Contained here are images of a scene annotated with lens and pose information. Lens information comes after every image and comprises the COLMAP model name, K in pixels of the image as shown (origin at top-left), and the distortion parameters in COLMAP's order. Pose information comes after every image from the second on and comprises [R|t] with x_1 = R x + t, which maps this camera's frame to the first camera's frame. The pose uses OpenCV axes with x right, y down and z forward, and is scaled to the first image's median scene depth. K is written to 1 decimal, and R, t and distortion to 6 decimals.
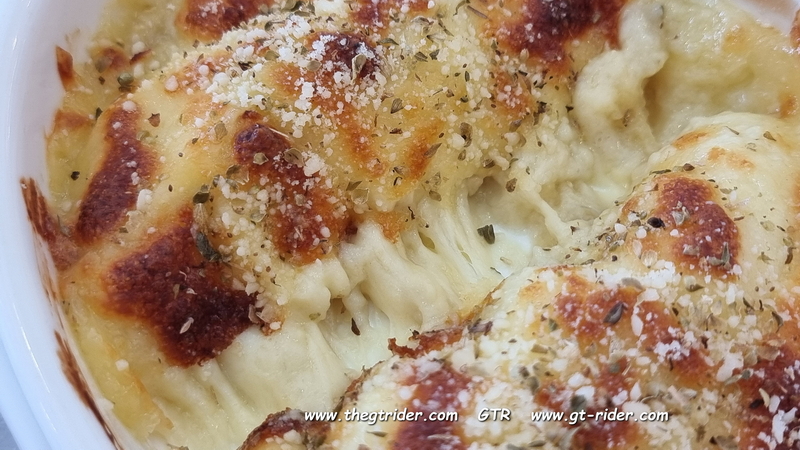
lens RADIAL K [[593.3, 0, 400.0], [0, 593.3, 158.7], [0, 0, 1]] dist [0.004095, -0.004111]
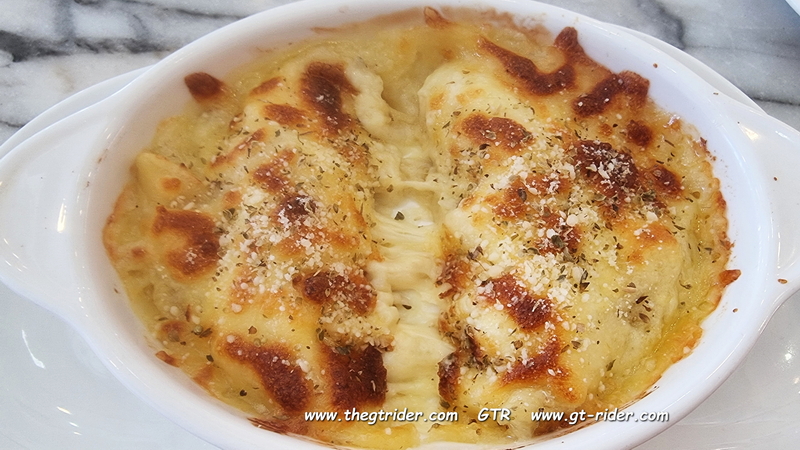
lens RADIAL K [[331.6, 0, 400.0], [0, 331.6, 225.0], [0, 0, 1]] dist [-0.001651, 0.000019]
pose [[0.625201, -0.758194, 0.185107, -0.122086], [0.727822, 0.652026, 0.212455, -0.148345], [-0.281777, 0.001897, 0.959478, 0.055932]]
